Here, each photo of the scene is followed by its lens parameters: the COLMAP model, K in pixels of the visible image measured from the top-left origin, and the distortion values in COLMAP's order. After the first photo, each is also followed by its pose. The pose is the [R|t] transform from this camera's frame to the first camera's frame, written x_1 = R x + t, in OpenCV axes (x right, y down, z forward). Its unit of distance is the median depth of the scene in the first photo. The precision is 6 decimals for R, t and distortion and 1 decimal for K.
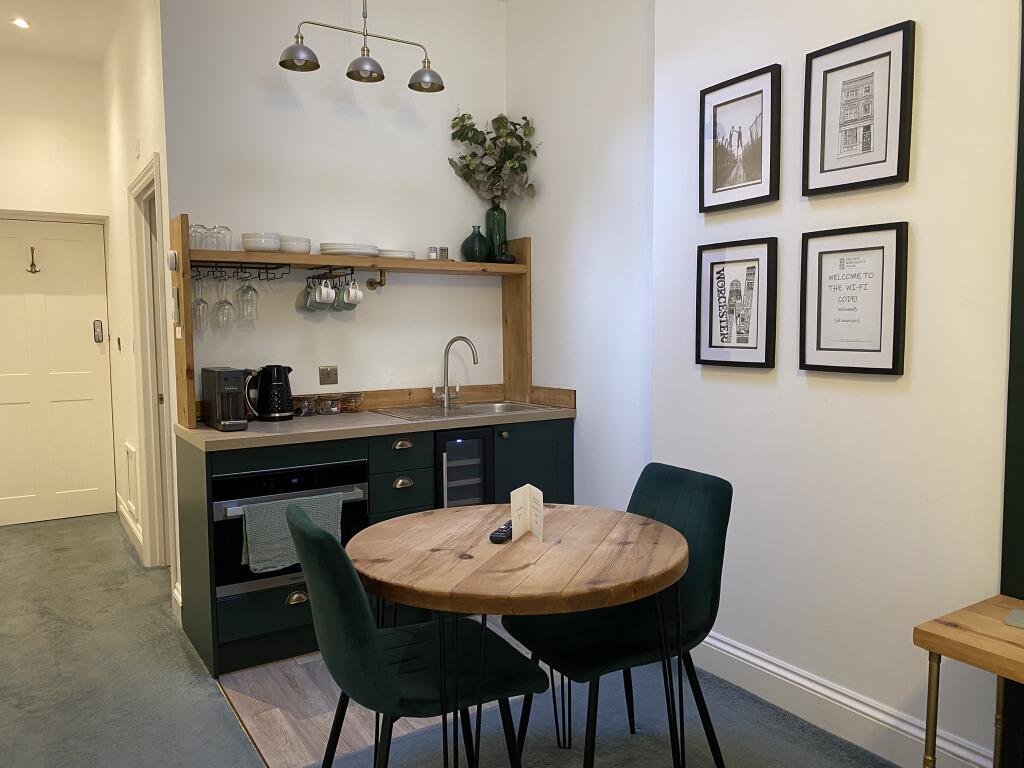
lens RADIAL K [[776.0, 0, 512.7], [0, 776.0, 387.2], [0, 0, 1]] dist [-0.001205, -0.005262]
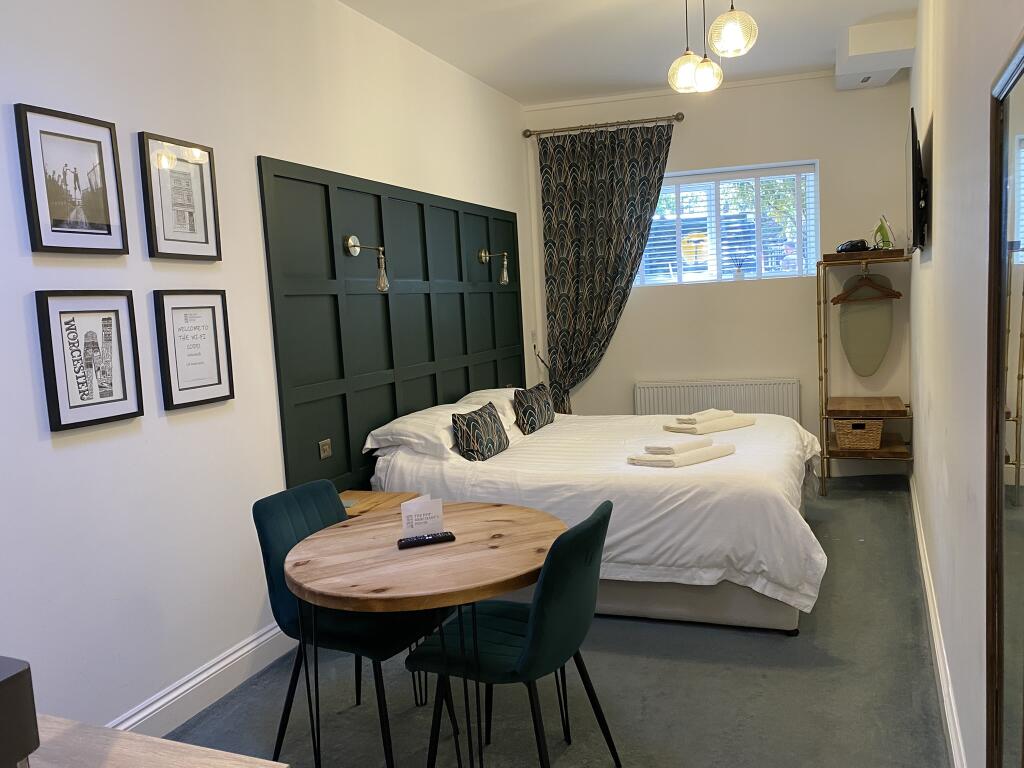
lens RADIAL K [[776.0, 0, 511.9], [0, 776.0, 381.8], [0, 0, 1]] dist [-0.001205, -0.005262]
pose [[-0.576257, -0.046346, 0.815953, -0.778444], [0.120629, 0.982632, 0.141006, -0.151697], [-0.808317, 0.179684, -0.560658, 1.143513]]
